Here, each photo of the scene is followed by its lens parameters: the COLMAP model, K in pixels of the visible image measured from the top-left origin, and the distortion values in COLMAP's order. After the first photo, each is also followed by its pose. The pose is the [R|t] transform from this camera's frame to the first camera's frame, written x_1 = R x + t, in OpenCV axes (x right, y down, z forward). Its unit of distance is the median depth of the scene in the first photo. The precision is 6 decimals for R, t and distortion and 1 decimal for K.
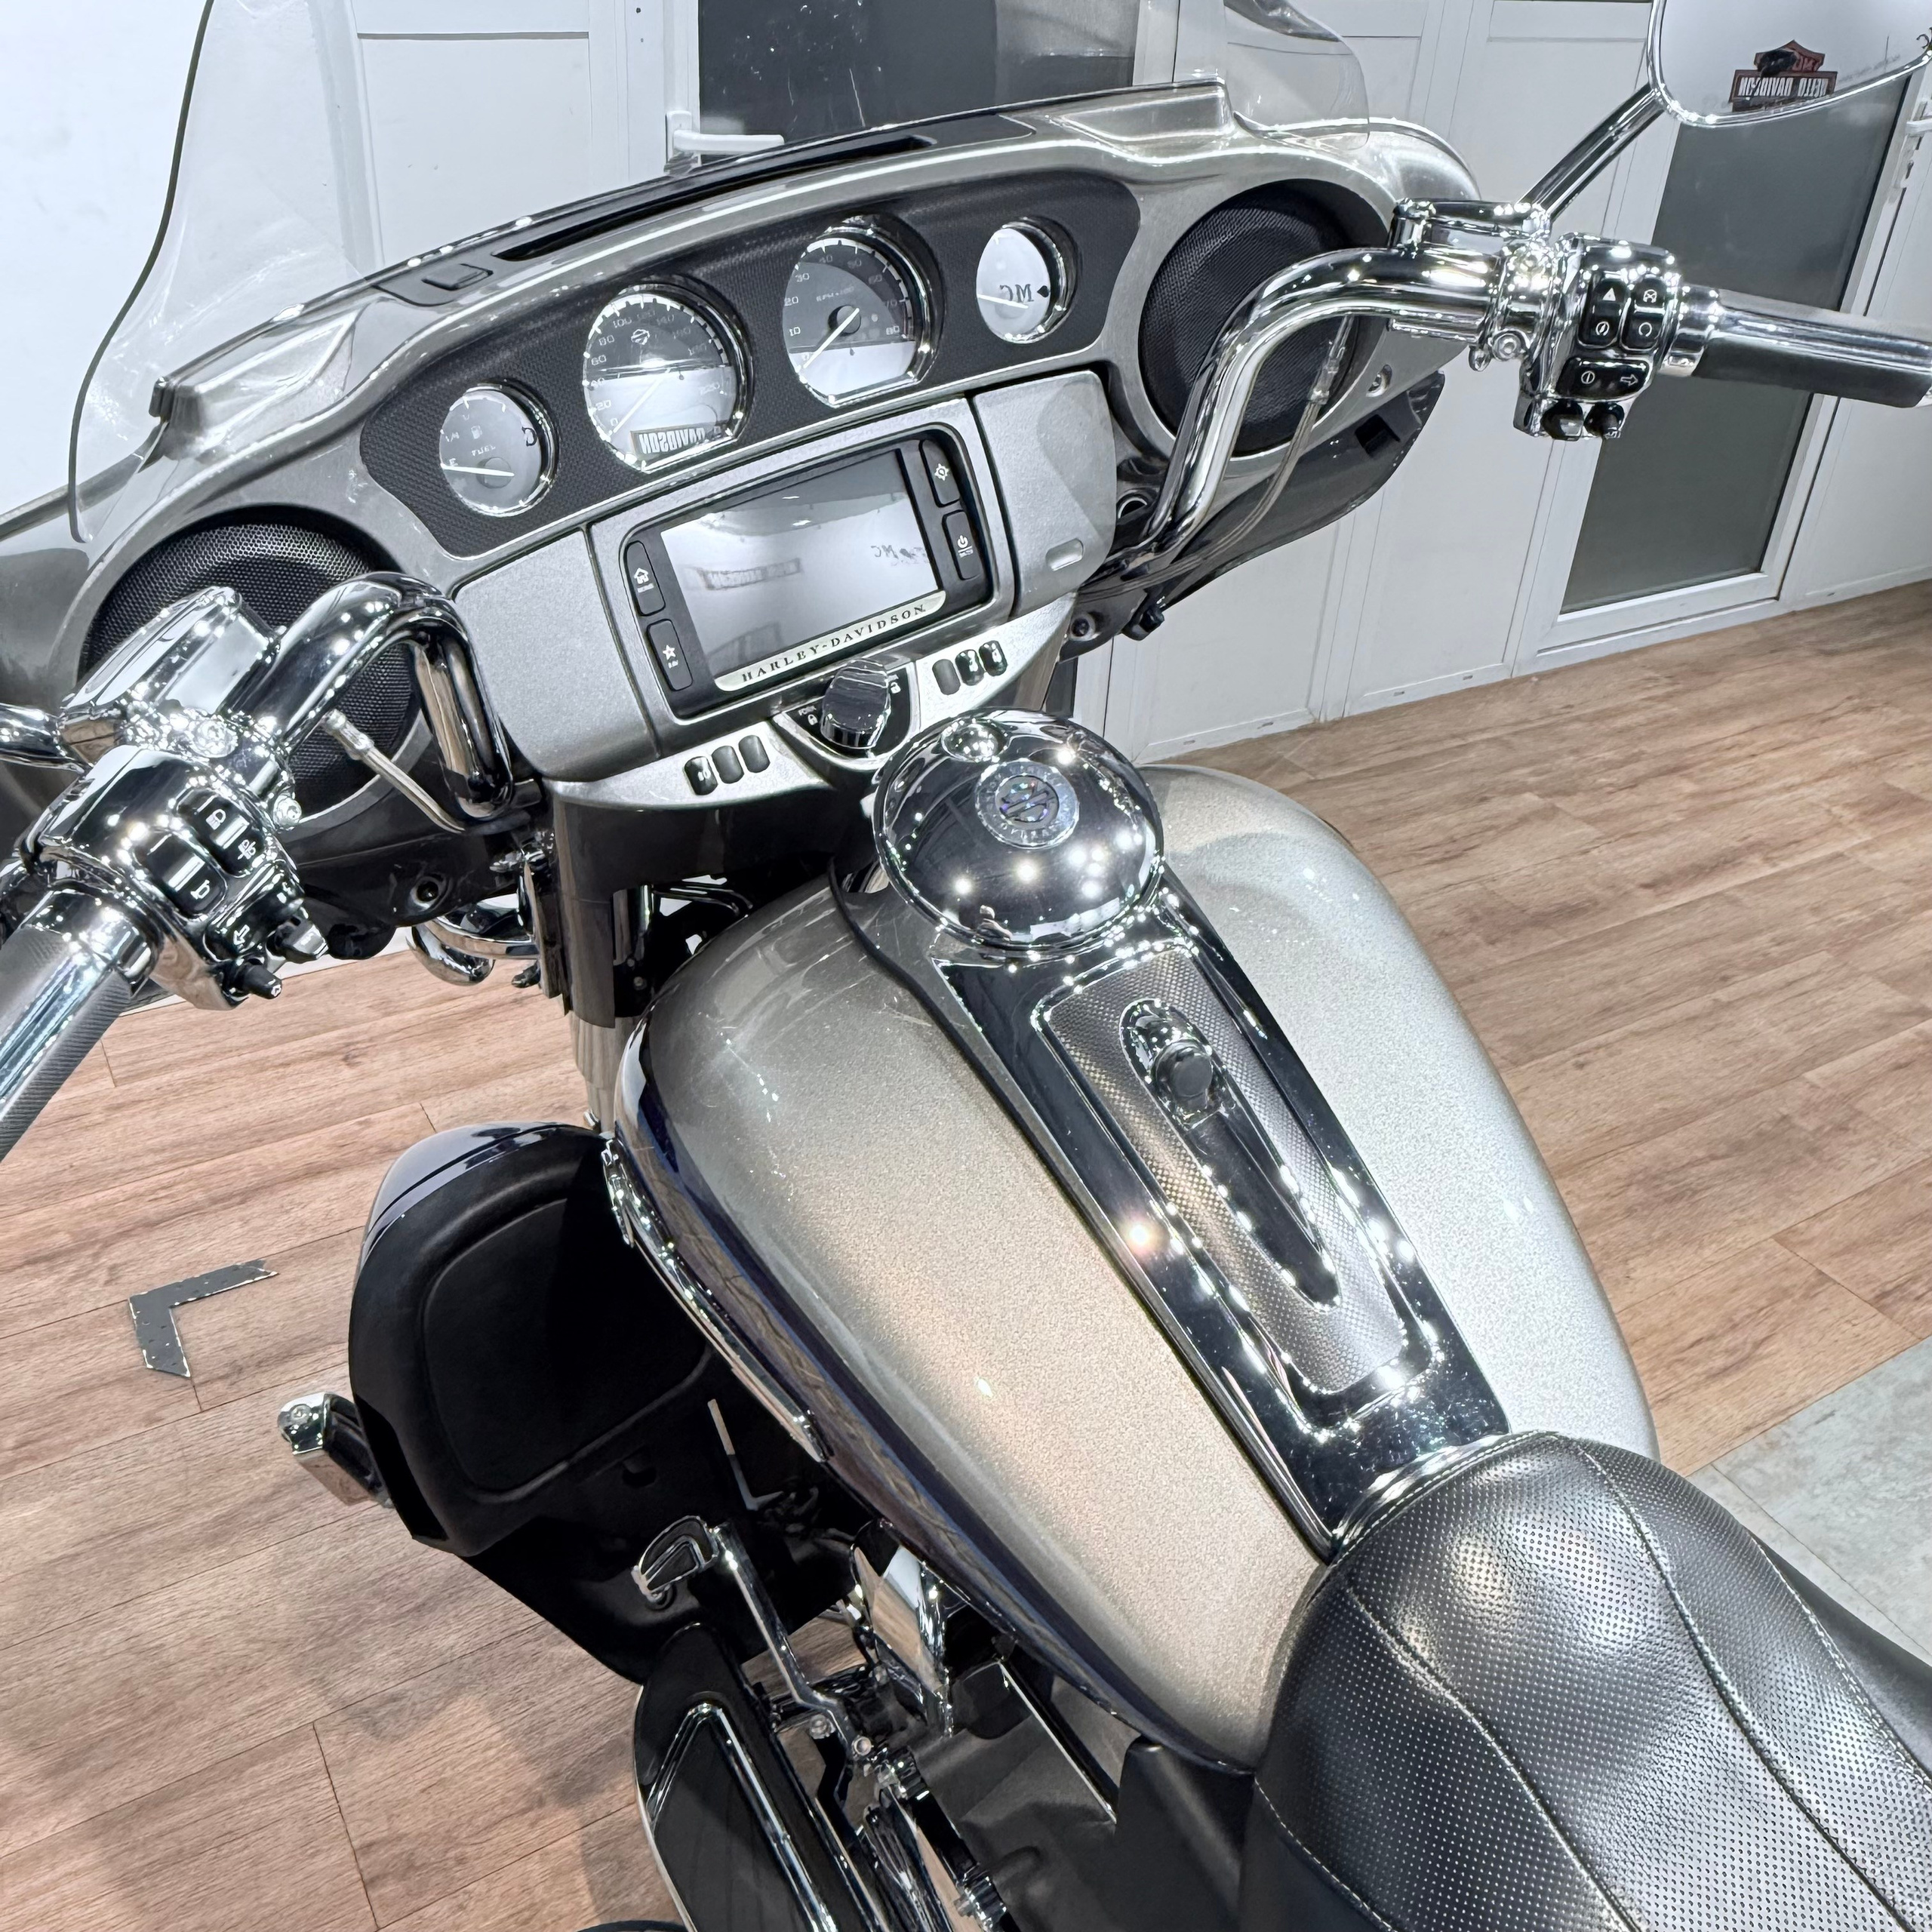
lens RADIAL K [[1766.1, 0, 965.6], [0, 1766.1, 941.5], [0, 0, 1]] dist [-0.009705, 0.012986]
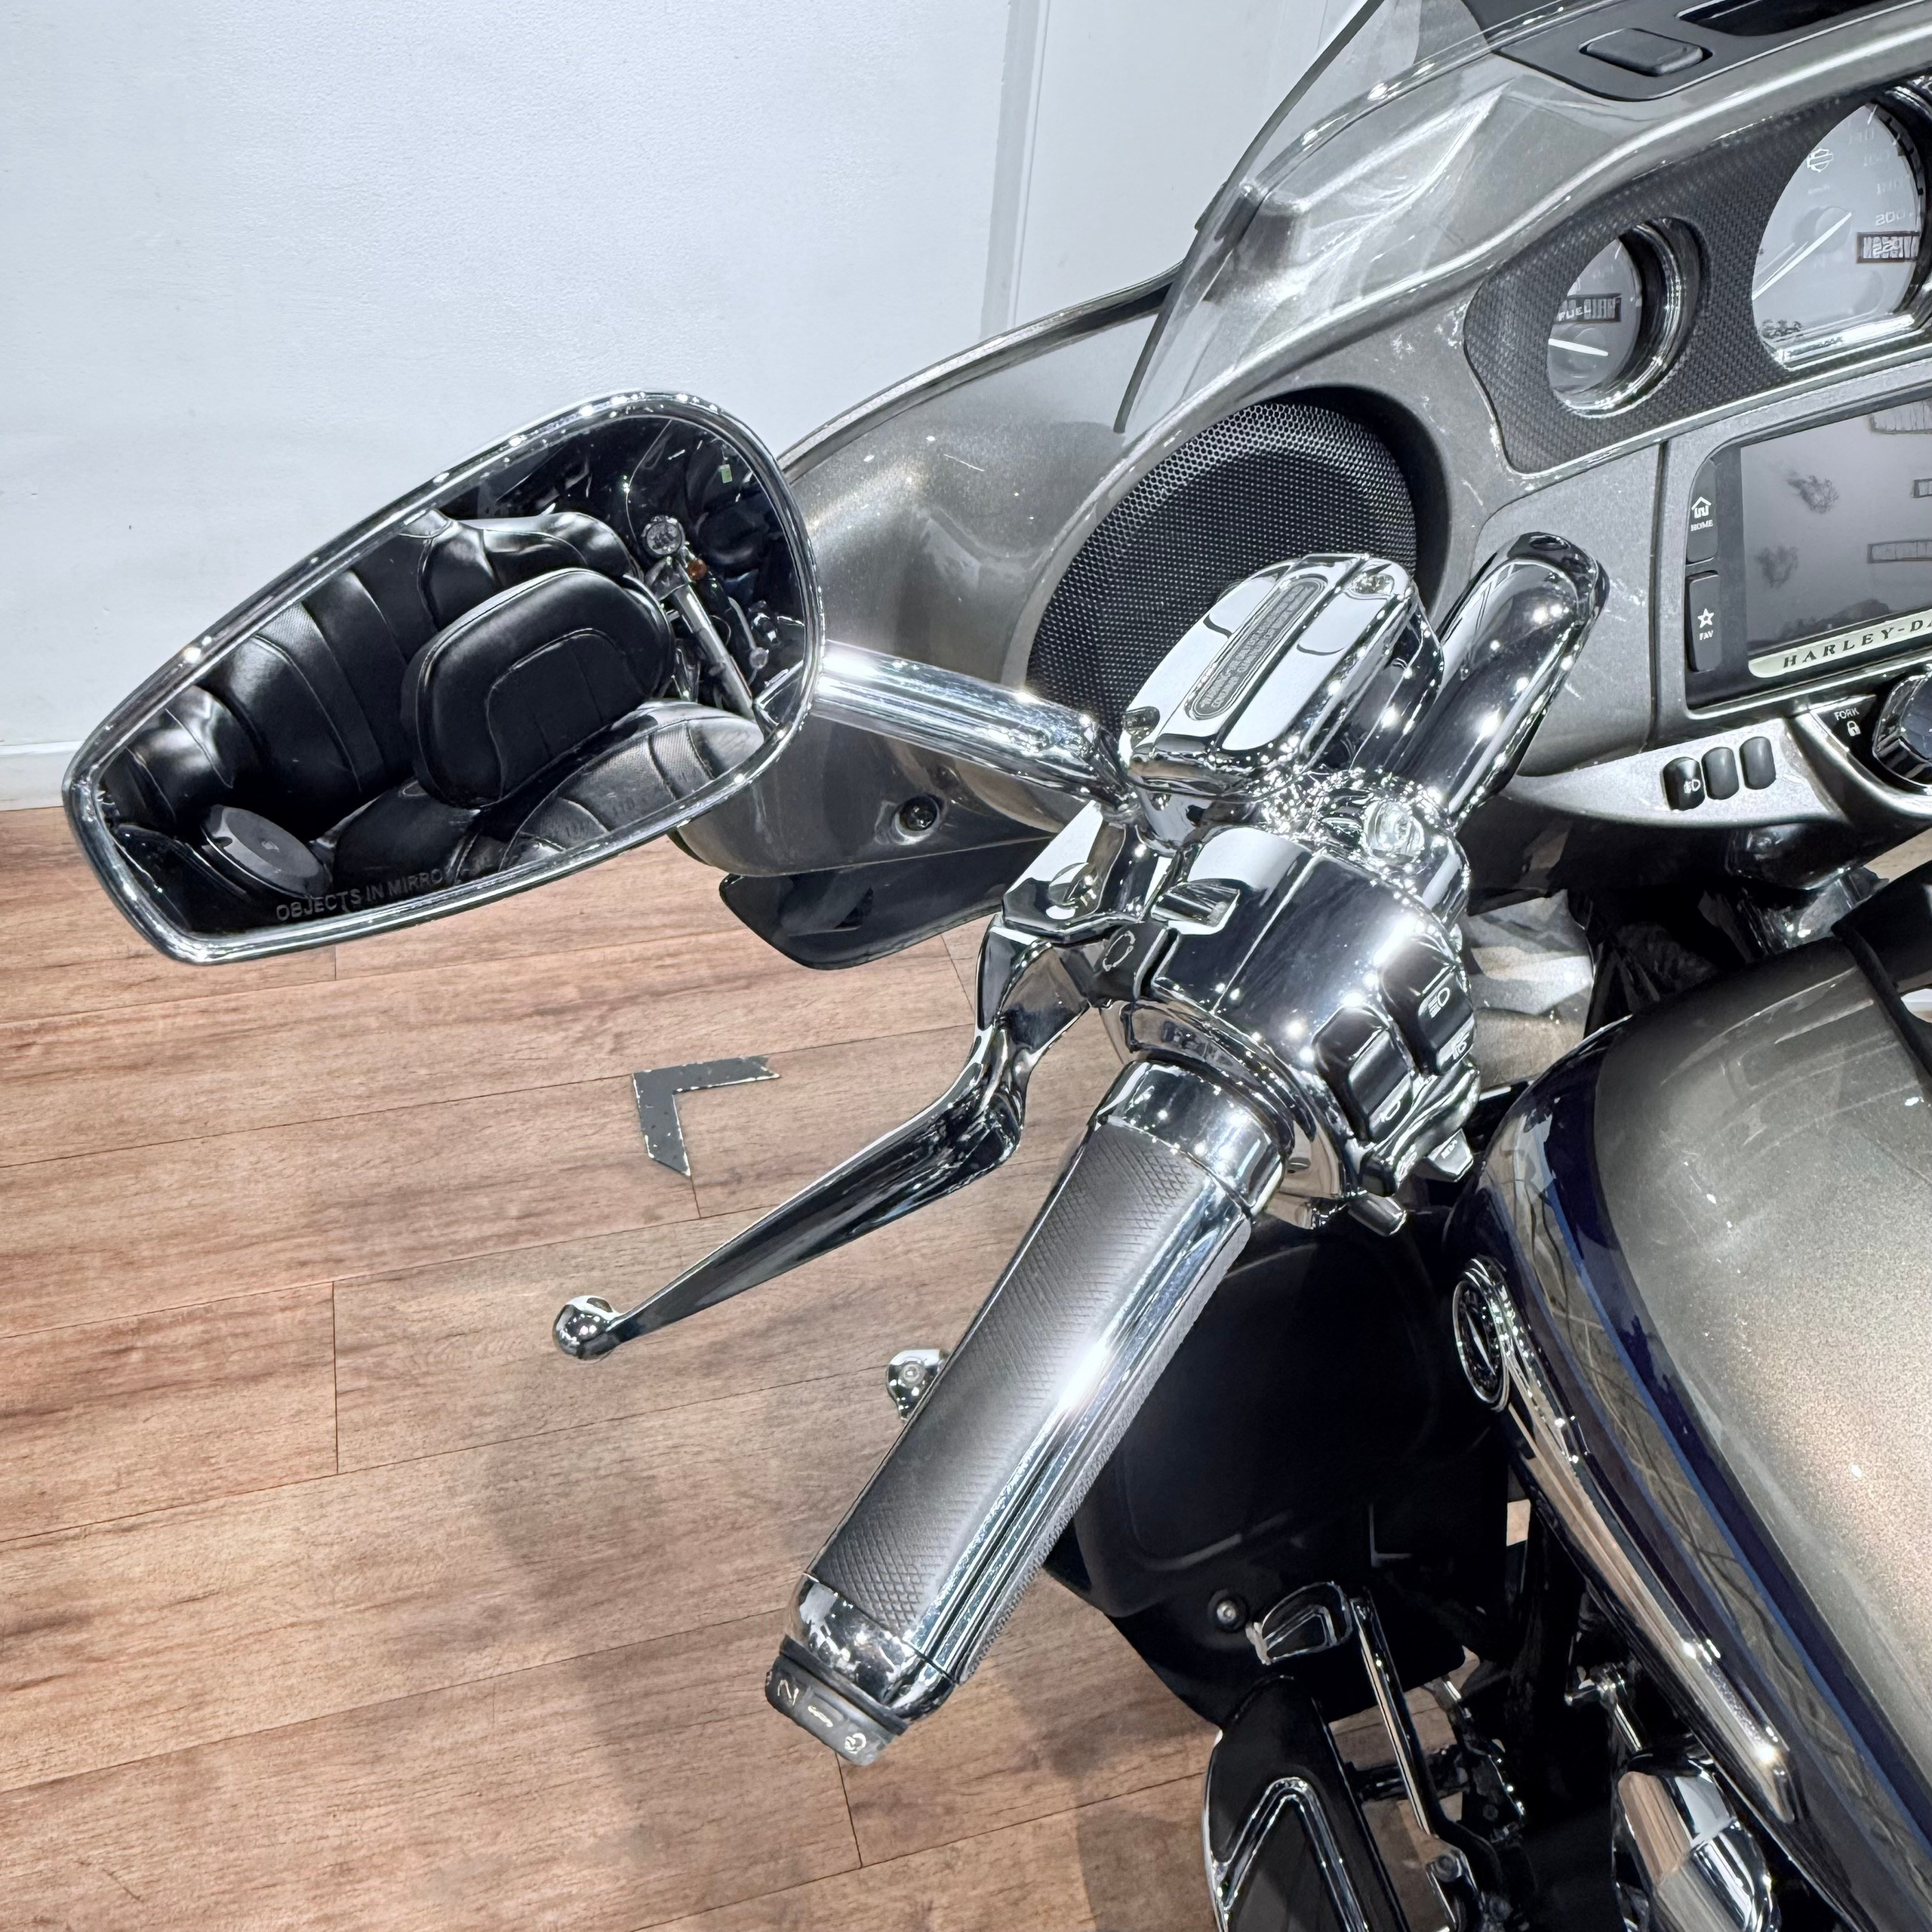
lens RADIAL K [[1762.0, 0, 947.4], [0, 1762.0, 910.9], [0, 0, 1]] dist [-0.009095, 0.016524]
pose [[0.964732, 0.187980, -0.184274, -0.209990], [-0.162352, 0.975932, 0.145596, -0.070041], [0.207208, -0.110544, 0.972031, 0.163511]]
